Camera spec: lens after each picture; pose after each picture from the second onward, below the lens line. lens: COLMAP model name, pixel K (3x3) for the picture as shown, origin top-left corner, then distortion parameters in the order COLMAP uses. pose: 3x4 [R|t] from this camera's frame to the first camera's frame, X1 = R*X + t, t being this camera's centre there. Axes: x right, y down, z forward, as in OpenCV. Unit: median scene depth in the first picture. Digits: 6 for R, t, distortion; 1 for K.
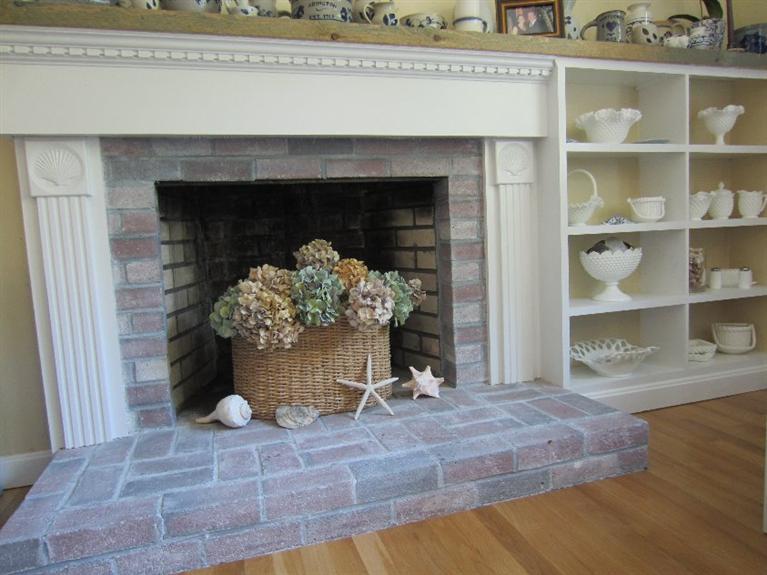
lens RADIAL K [[546.9, 0, 386.4], [0, 546.9, 283.7], [0, 0, 1]] dist [-0.033618, 0.012946]
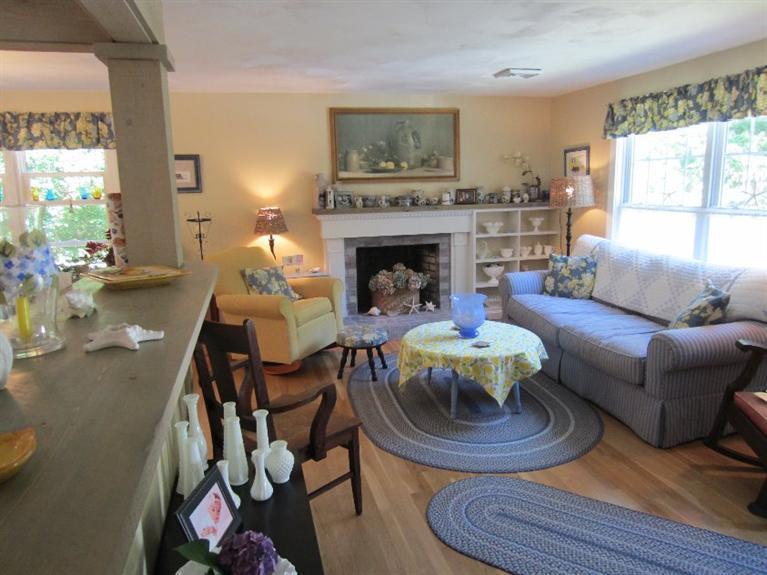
lens RADIAL K [[546.9, 0, 381.4], [0, 546.9, 285.4], [0, 0, 1]] dist [-0.033618, 0.012946]
pose [[0.997055, 0.036412, -0.067492, -0.002877], [-0.029752, 0.994821, 0.097186, -0.258160], [0.070682, -0.094892, 0.992975, -2.299144]]
